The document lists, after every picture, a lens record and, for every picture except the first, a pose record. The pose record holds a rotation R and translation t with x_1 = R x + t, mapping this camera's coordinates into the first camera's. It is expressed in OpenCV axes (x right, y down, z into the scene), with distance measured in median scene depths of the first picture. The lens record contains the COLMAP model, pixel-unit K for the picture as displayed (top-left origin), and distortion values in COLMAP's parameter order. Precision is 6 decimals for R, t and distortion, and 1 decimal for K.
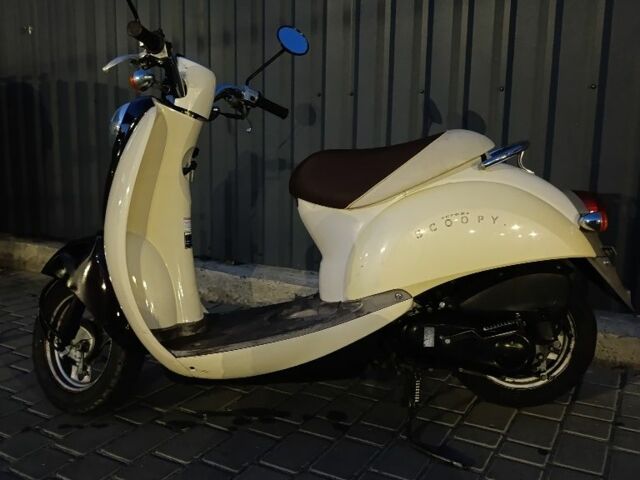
lens RADIAL K [[581.9, 0, 320.0], [0, 581.9, 240.0], [0, 0, 1]] dist [0.006491, -0.014956]
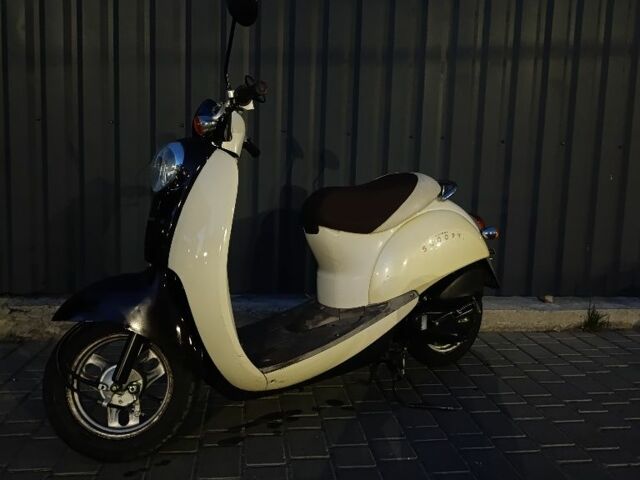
lens RADIAL K [[581.9, 0, 320.0], [0, 581.9, 240.0], [0, 0, 1]] dist [0.006491, -0.014956]
pose [[0.803956, -0.060821, 0.591571, -0.771892], [0.074205, 0.997242, 0.001682, -0.047538], [-0.590041, 0.042545, 0.806251, 0.018408]]
